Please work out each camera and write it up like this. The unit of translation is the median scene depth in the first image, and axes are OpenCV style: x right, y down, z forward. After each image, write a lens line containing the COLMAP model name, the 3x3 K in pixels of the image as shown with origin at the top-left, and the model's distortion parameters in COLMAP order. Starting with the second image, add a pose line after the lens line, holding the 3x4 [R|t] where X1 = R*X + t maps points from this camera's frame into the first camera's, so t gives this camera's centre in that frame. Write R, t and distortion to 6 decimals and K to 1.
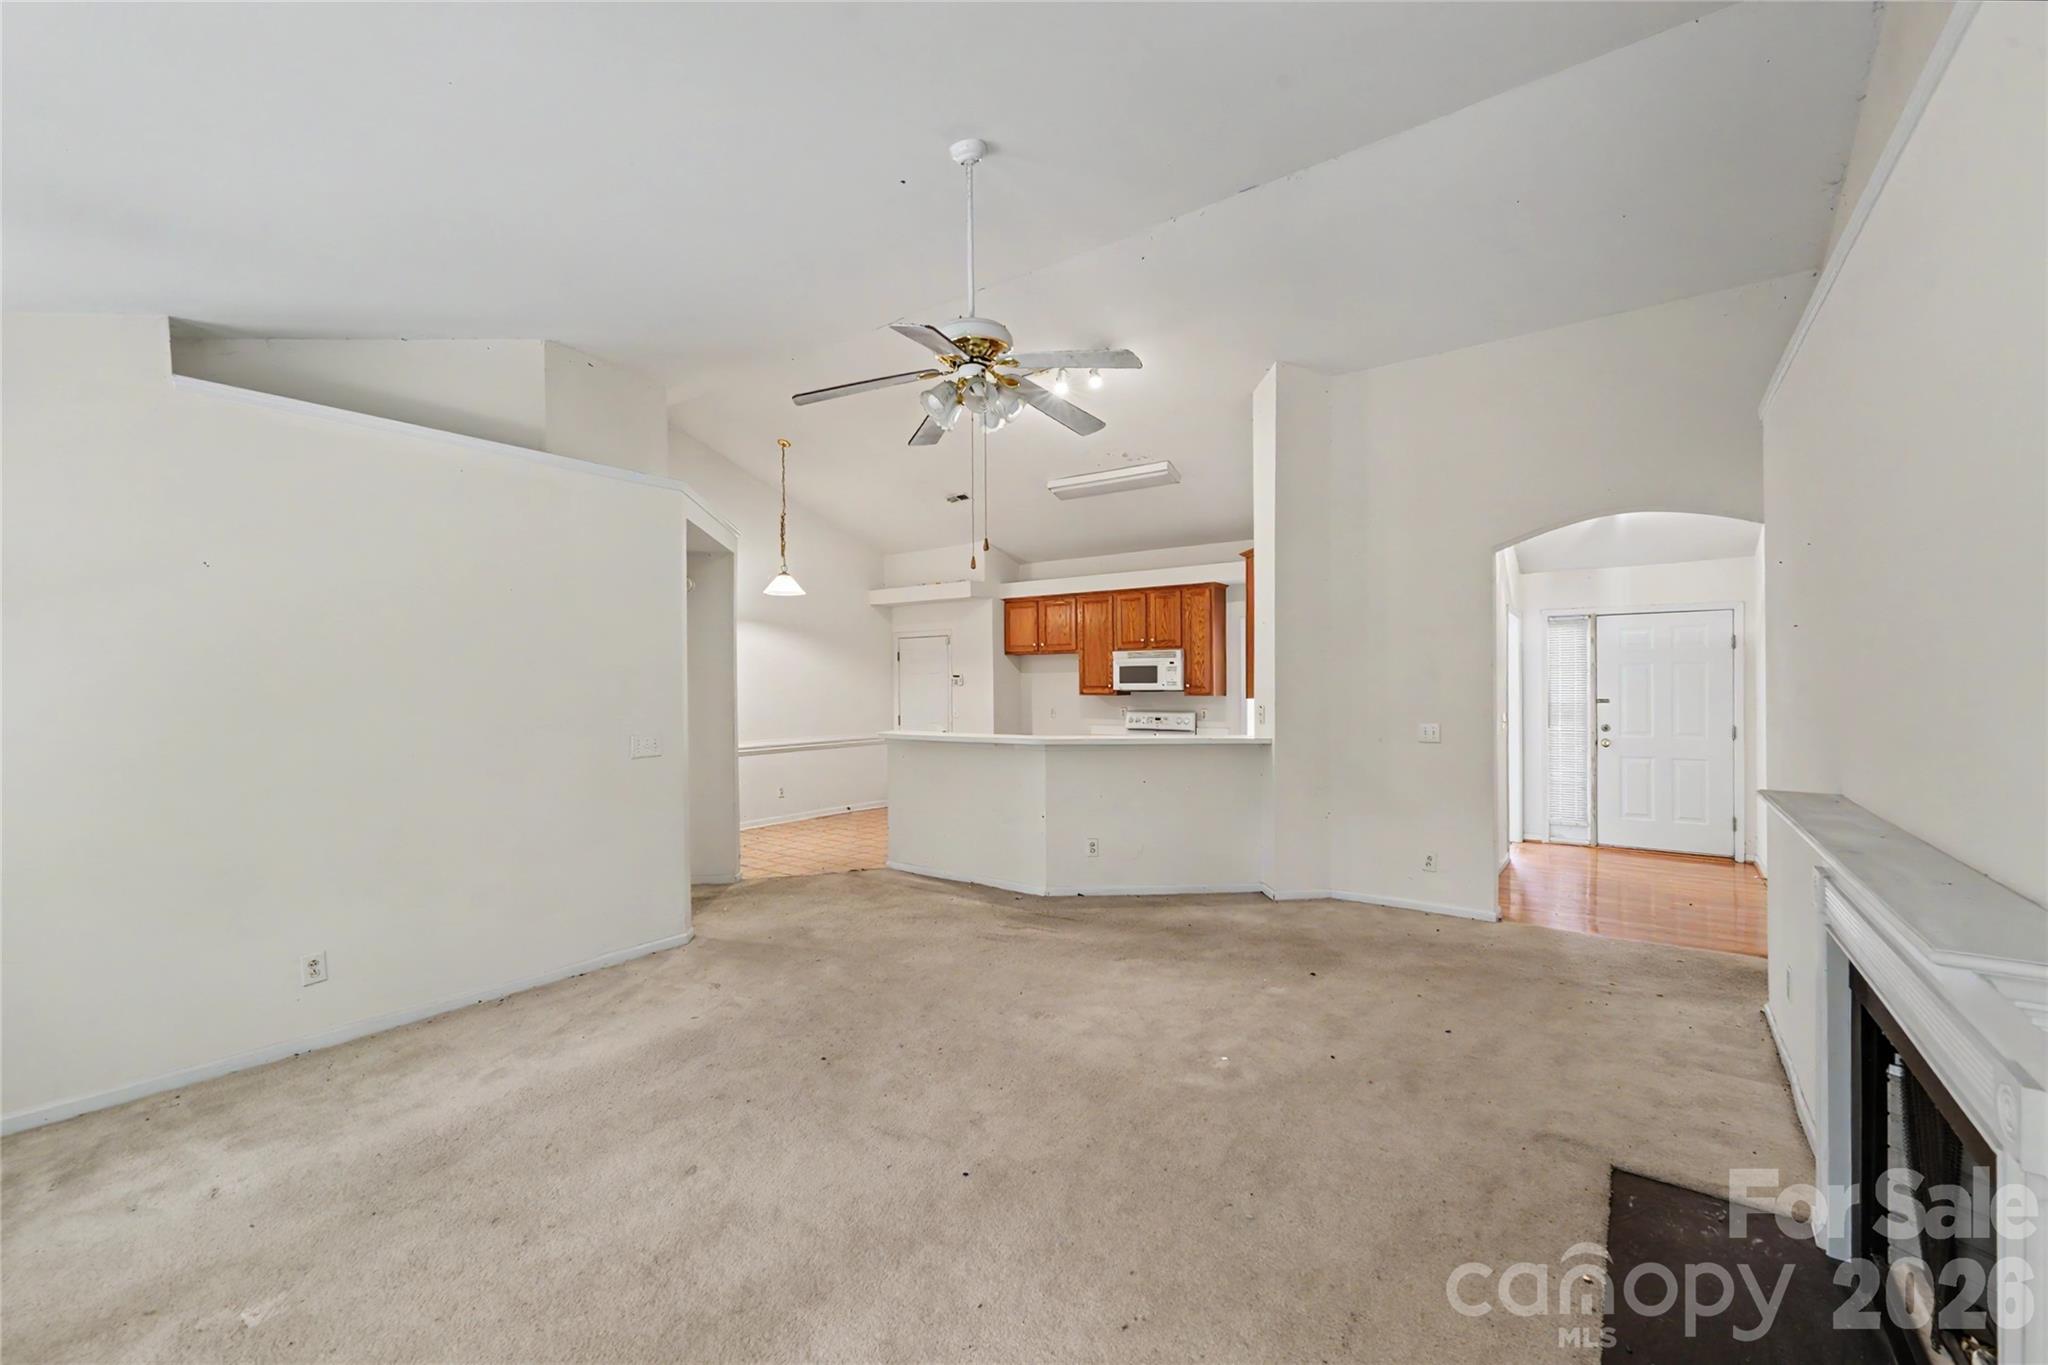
lens RADIAL K [[816.0, 0, 1024.0], [0, 816.0, 682.5], [0, 0, 1]] dist [0.009246, -0.000479]
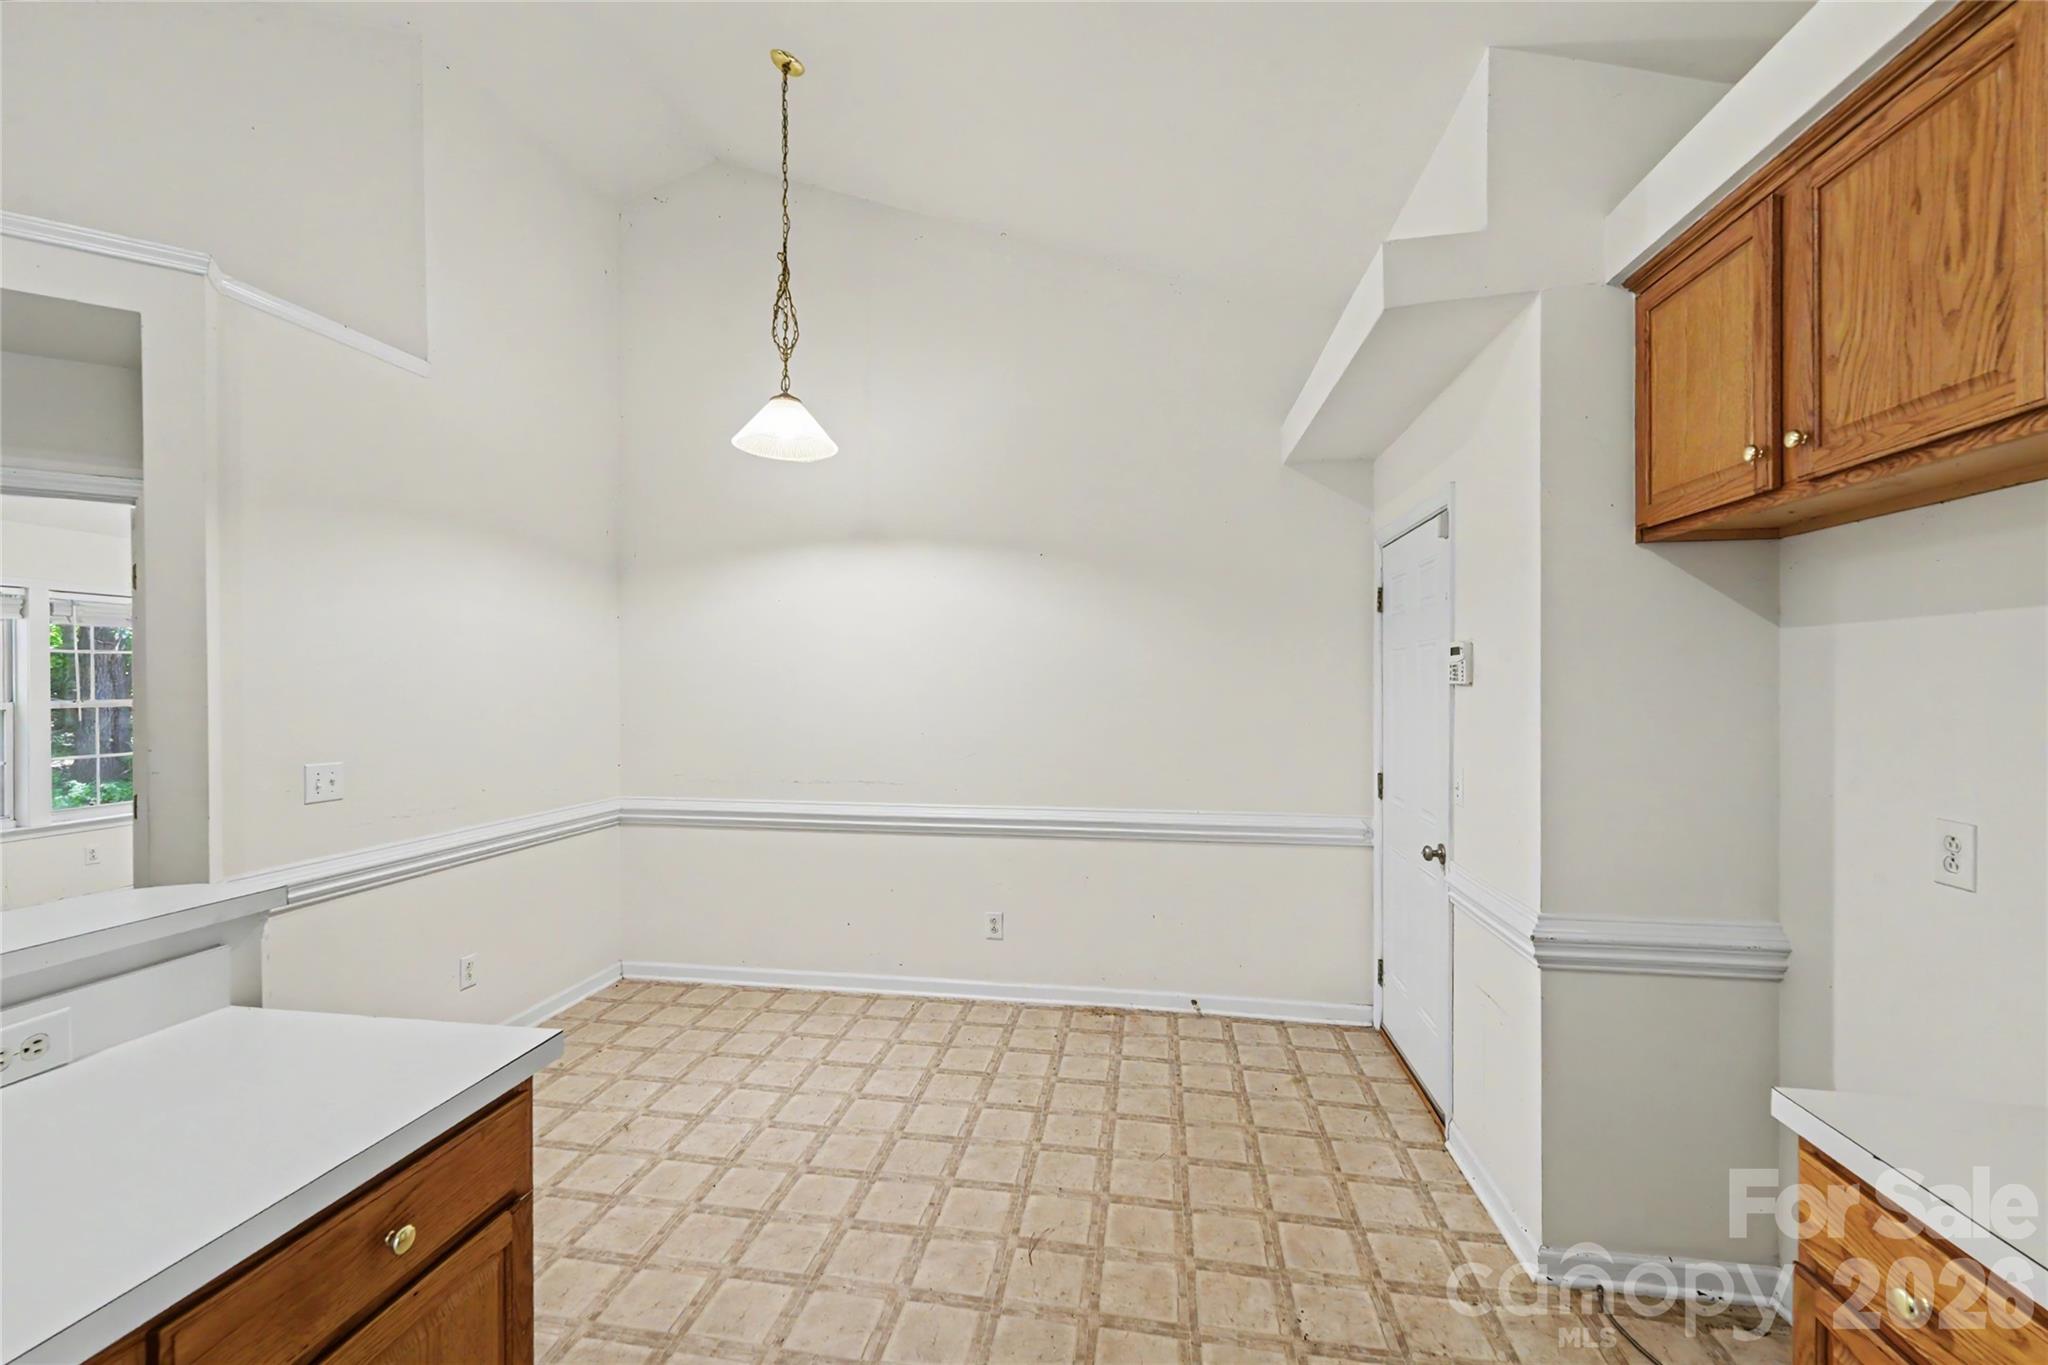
lens RADIAL K [[836.9, 0, 1011.7], [0, 836.9, 686.7], [0, 0, 1]] dist [0.001798, -0.000427]
pose [[0.457572, 0.009202, -0.889125, 0.109004], [-0.000558, 0.999949, 0.010062, 0.001229], [0.889172, -0.004108, 0.457554, 0.842983]]
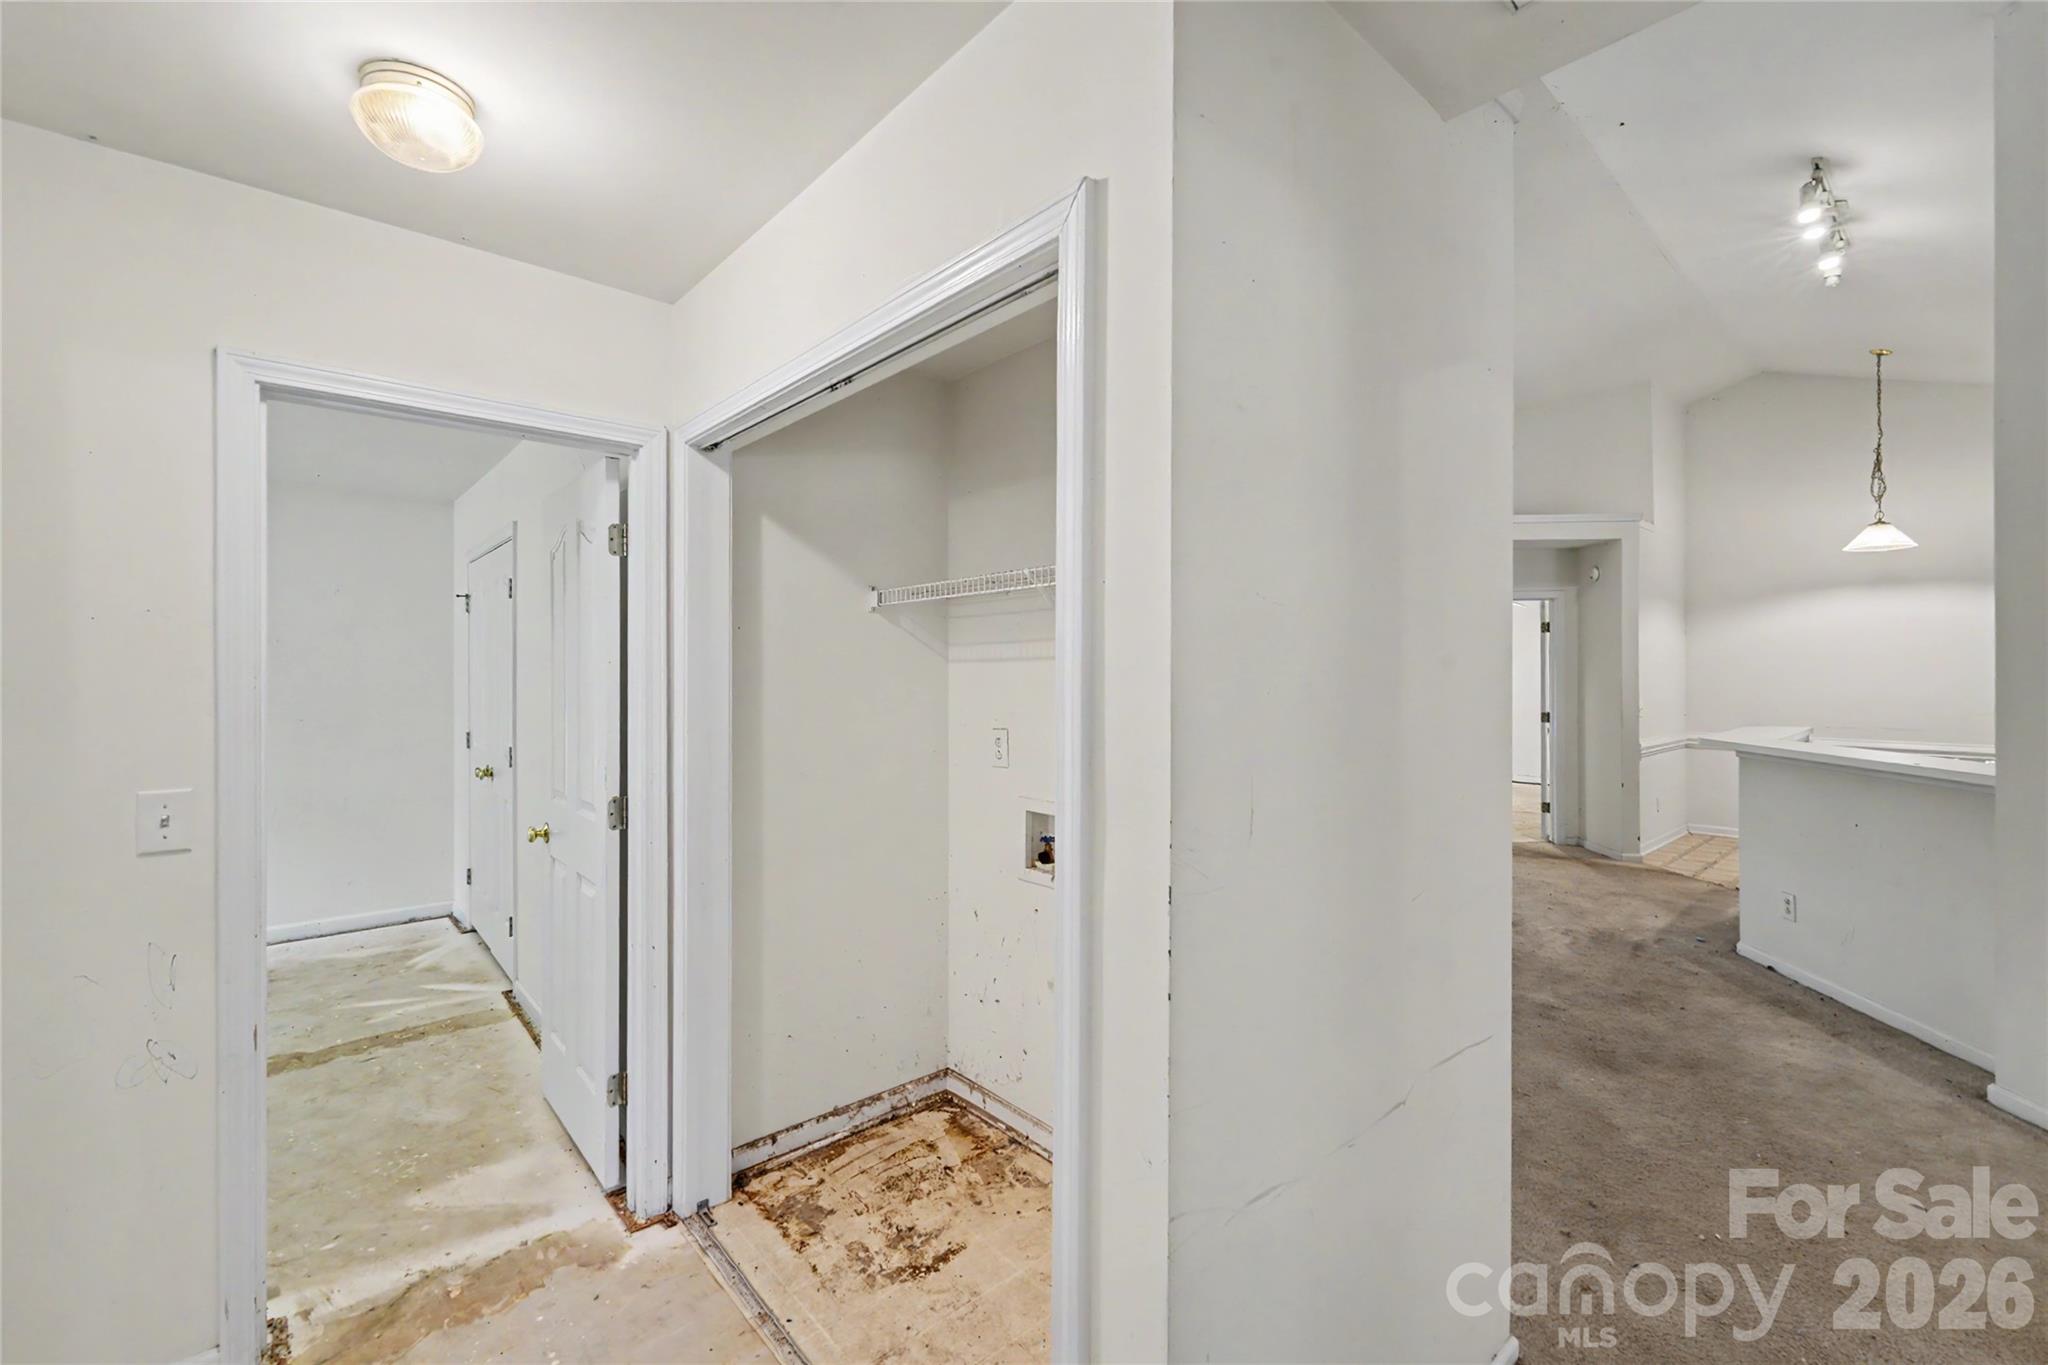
lens RADIAL K [[849.8, 0, 1014.4], [0, 849.8, 667.9], [0, 0, 1]] dist [-0.000236, -0.000271]
pose [[-0.214050, -0.001062, -0.976822, 0.610474], [0.004811, 0.999986, -0.002142, 0.001708], [0.976811, -0.005158, -0.214042, 0.350049]]
